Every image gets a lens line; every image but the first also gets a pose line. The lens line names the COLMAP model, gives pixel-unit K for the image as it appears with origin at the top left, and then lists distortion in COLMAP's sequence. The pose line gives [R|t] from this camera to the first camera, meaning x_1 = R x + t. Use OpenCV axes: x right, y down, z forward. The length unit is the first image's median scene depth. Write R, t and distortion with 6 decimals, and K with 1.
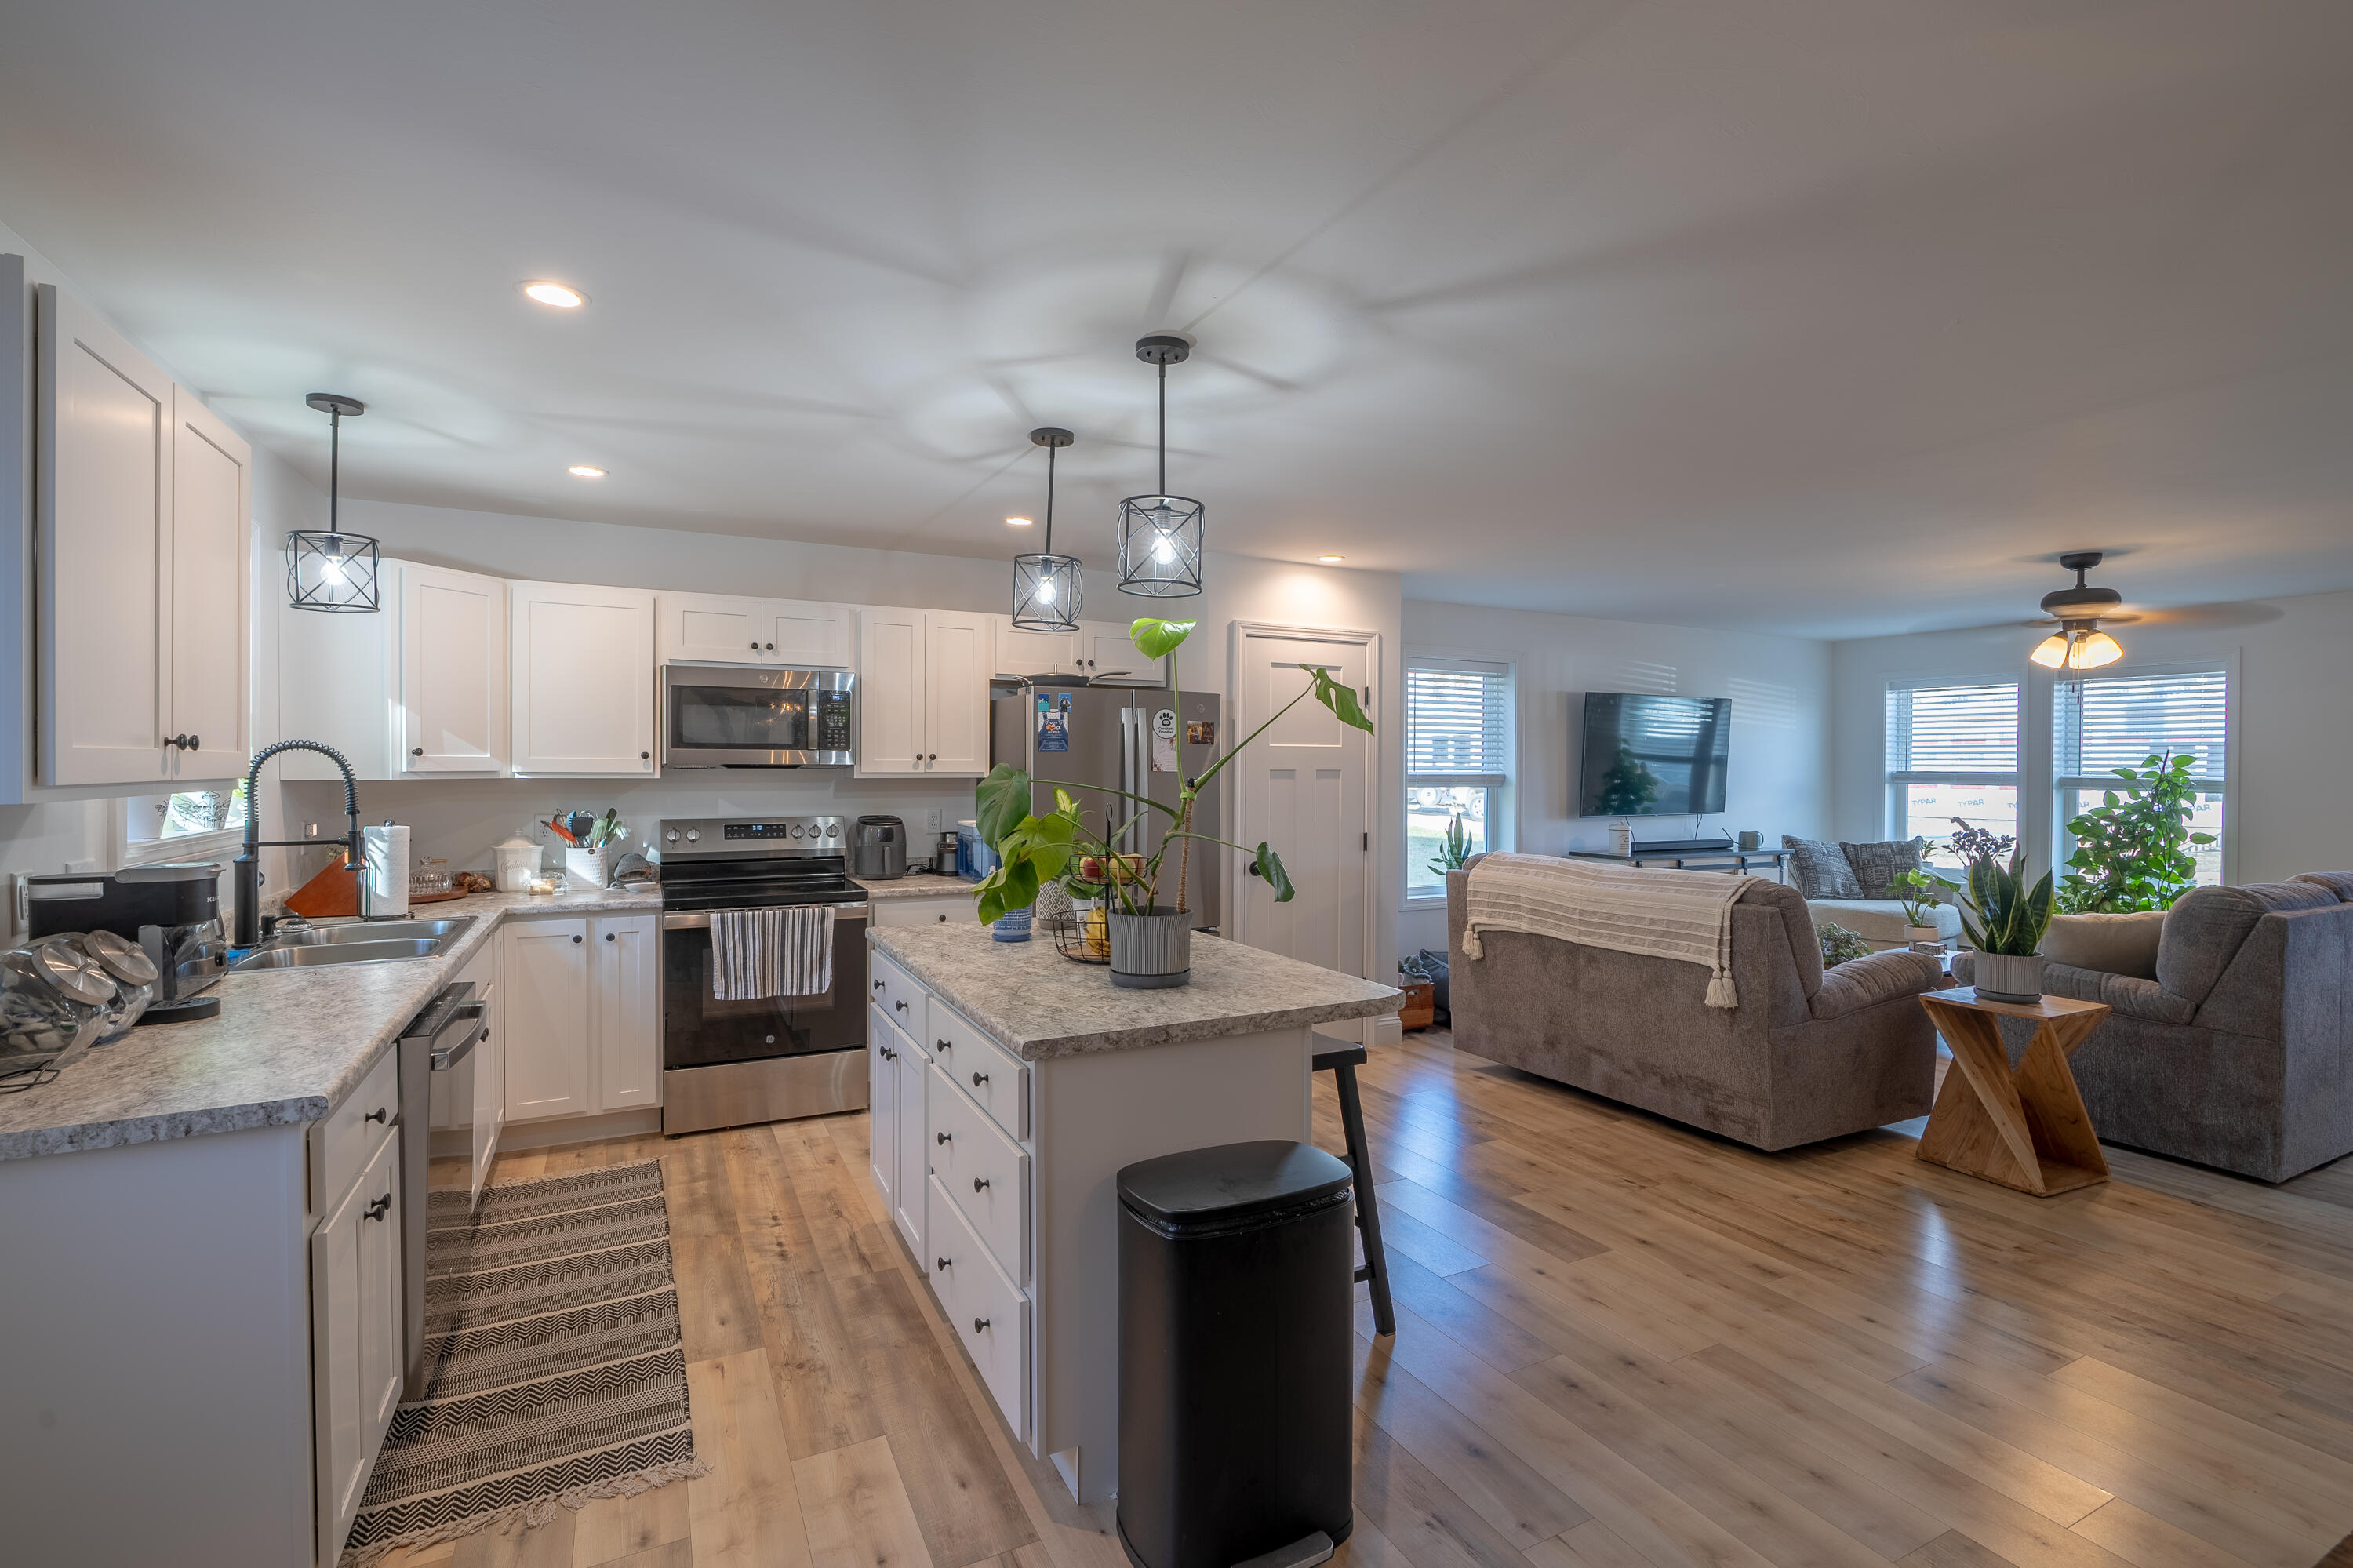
lens RADIAL K [[1069.5, 0, 1184.8], [0, 1069.5, 775.8], [0, 0, 1]] dist [-0.003508, -0.000199]
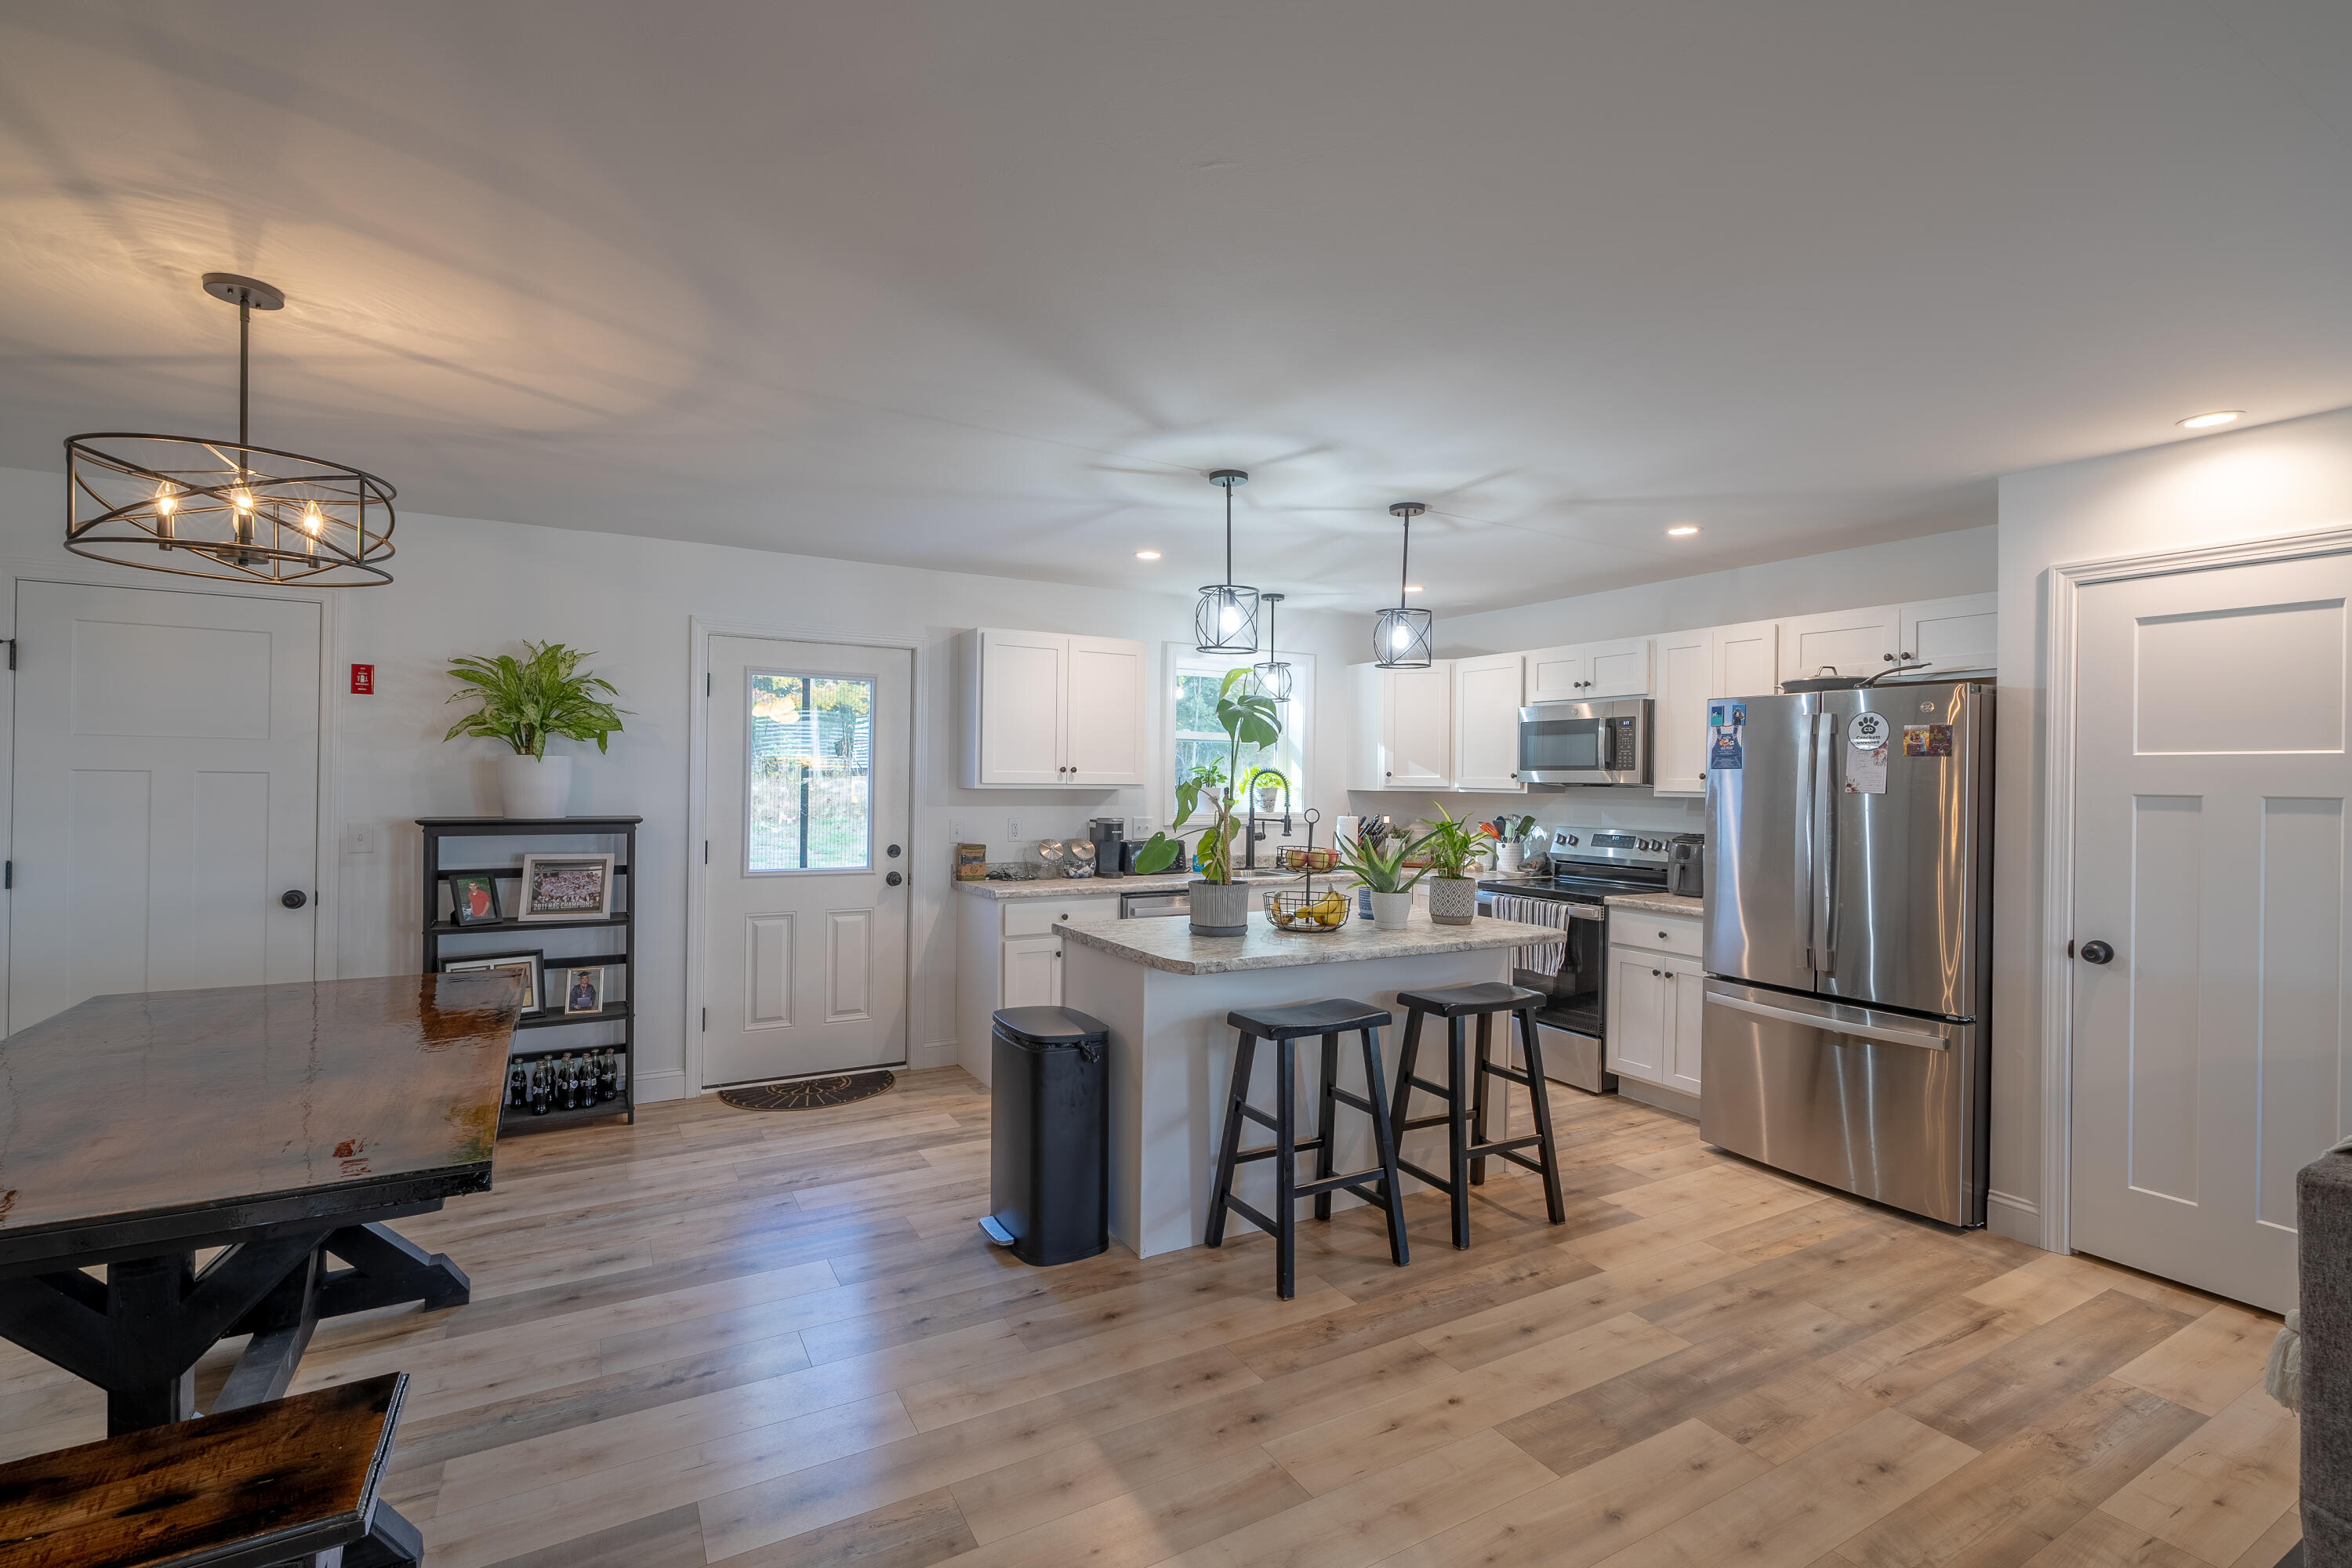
lens RADIAL K [[1052.9, 0, 1185.4], [0, 1052.9, 780.1], [0, 0, 1]] dist [-0.002671, 0.000477]
pose [[0.046881, -0.002399, -0.998898, 0.744096], [-0.020819, 0.999778, -0.003378, -0.000843], [0.998683, 0.020955, 0.046821, 0.495653]]
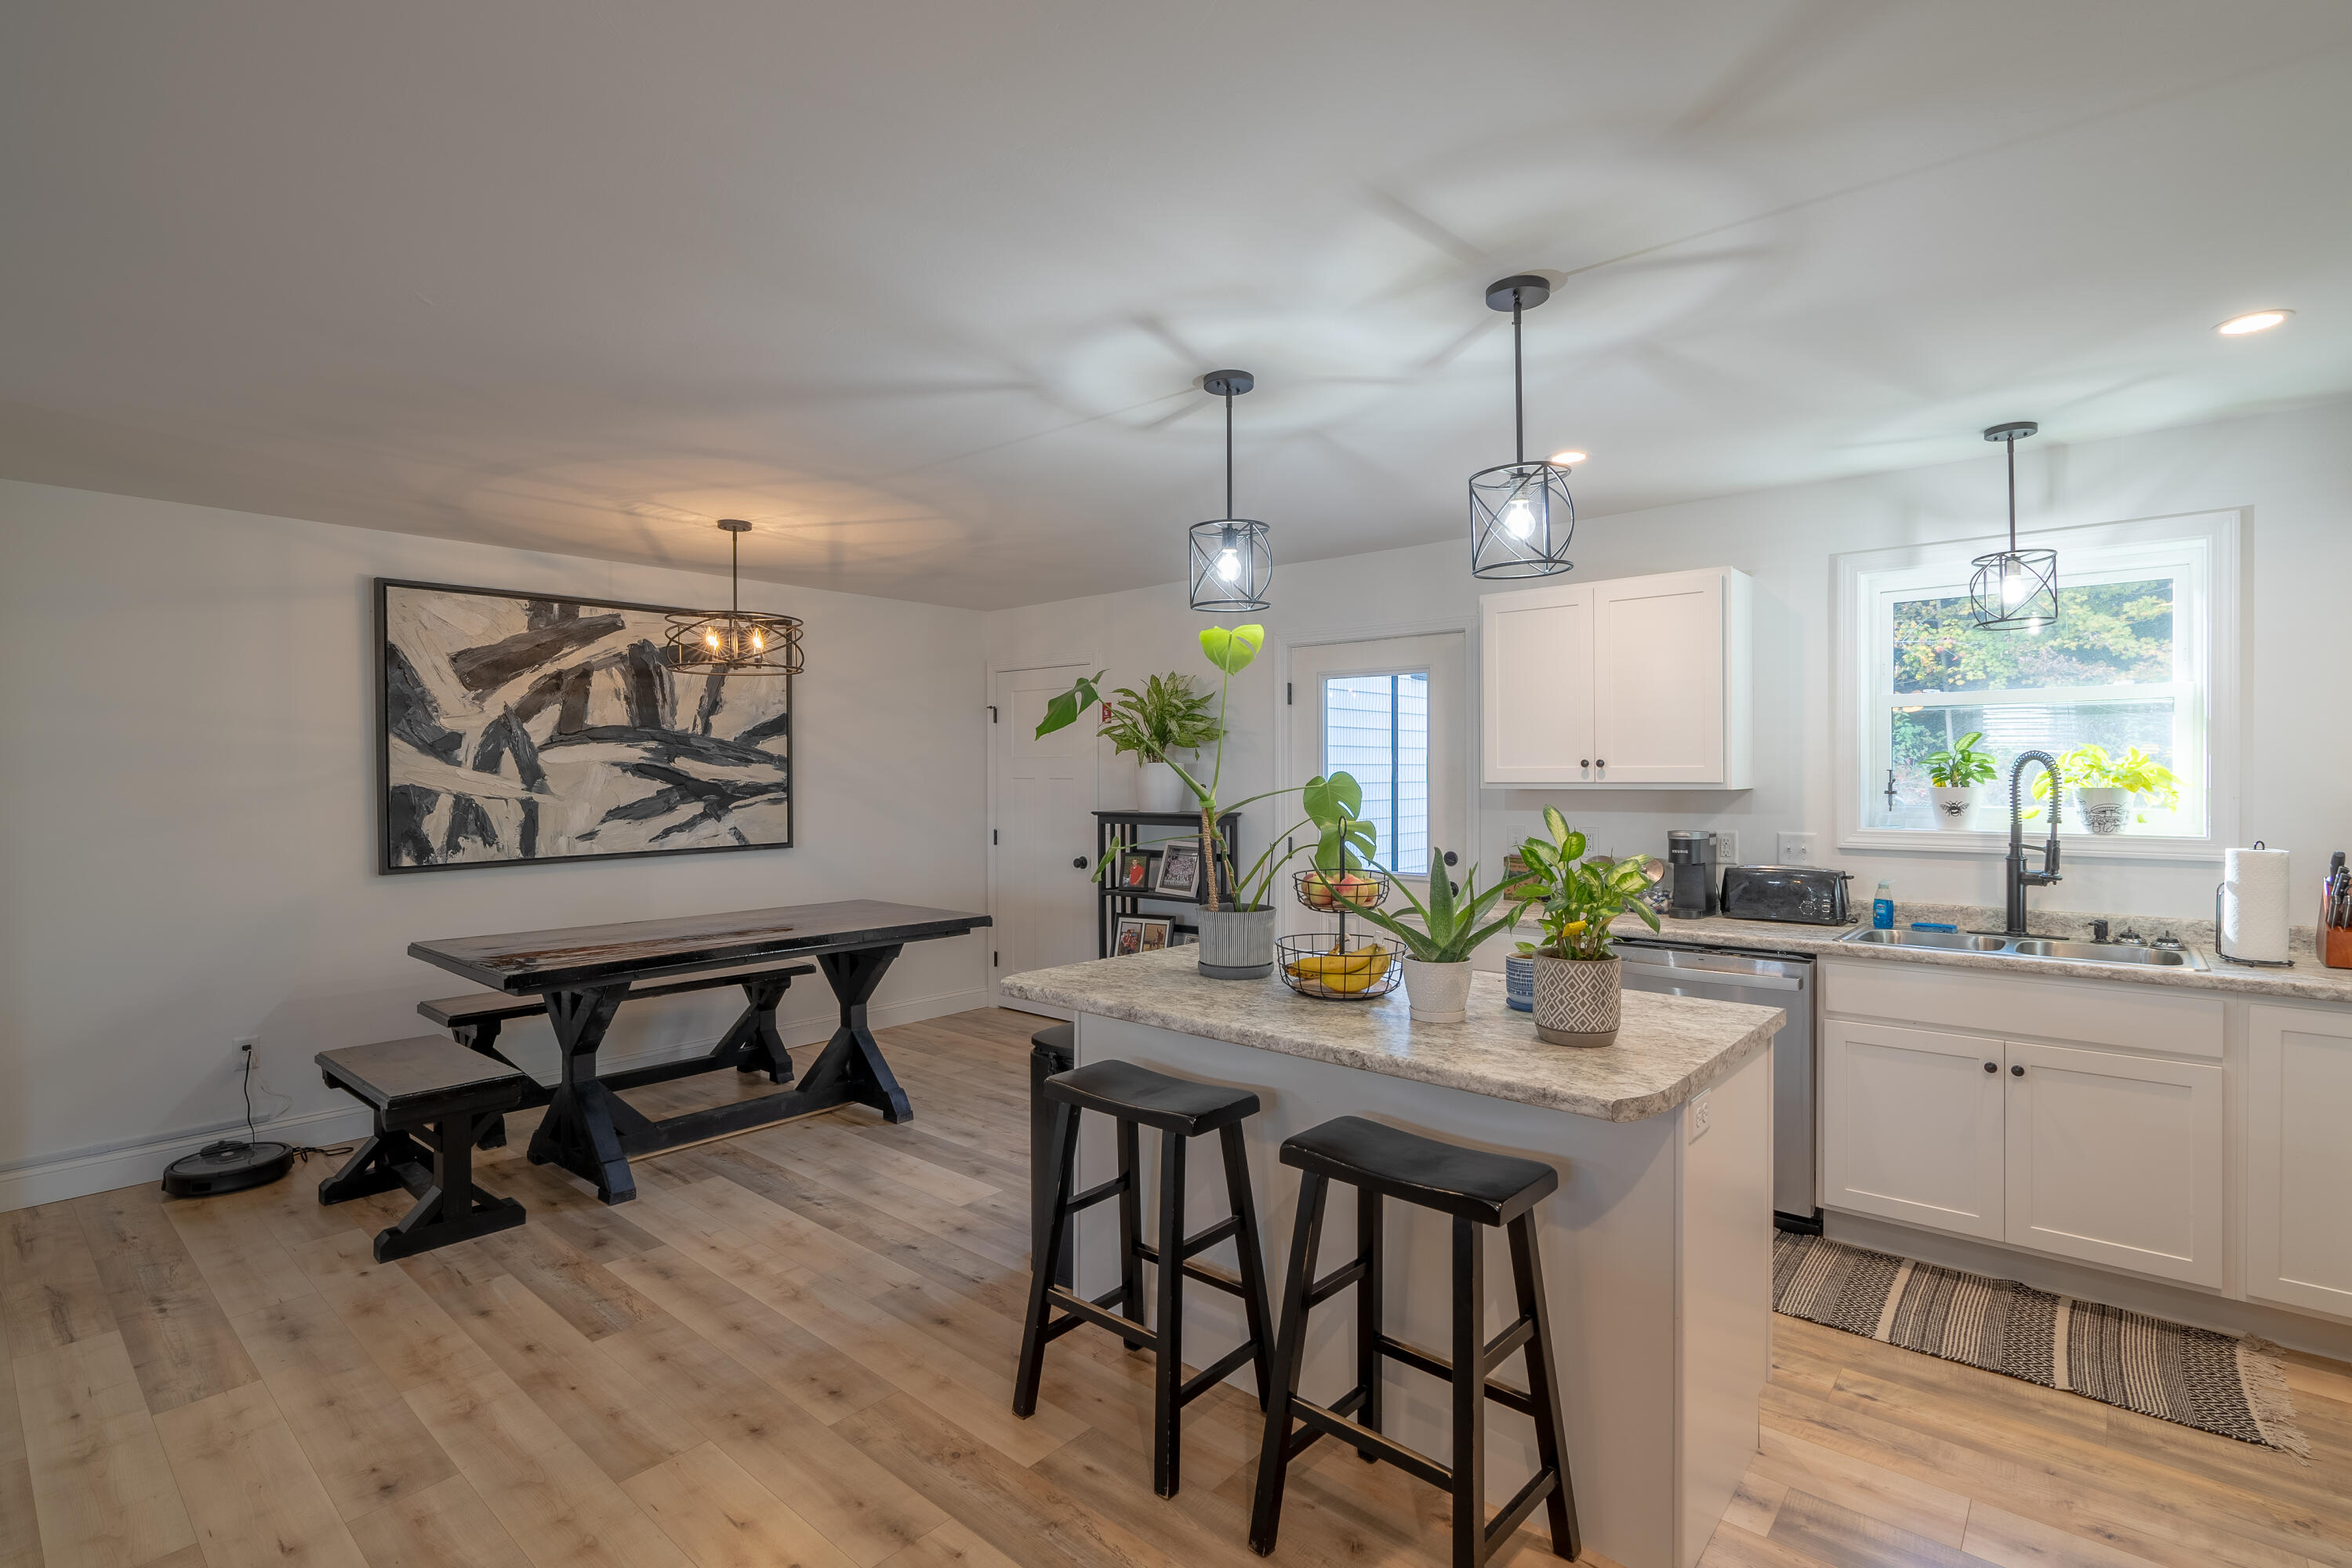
lens RADIAL K [[1095.7, 0, 1182.6], [0, 1095.7, 781.7], [0, 0, 1]] dist [-0.002869, 0.000130]
pose [[-0.927187, 0.000137, -0.374598, 0.239829], [-0.004452, 0.999925, 0.011386, -0.007206], [0.374571, 0.012225, -0.927118, 1.113598]]
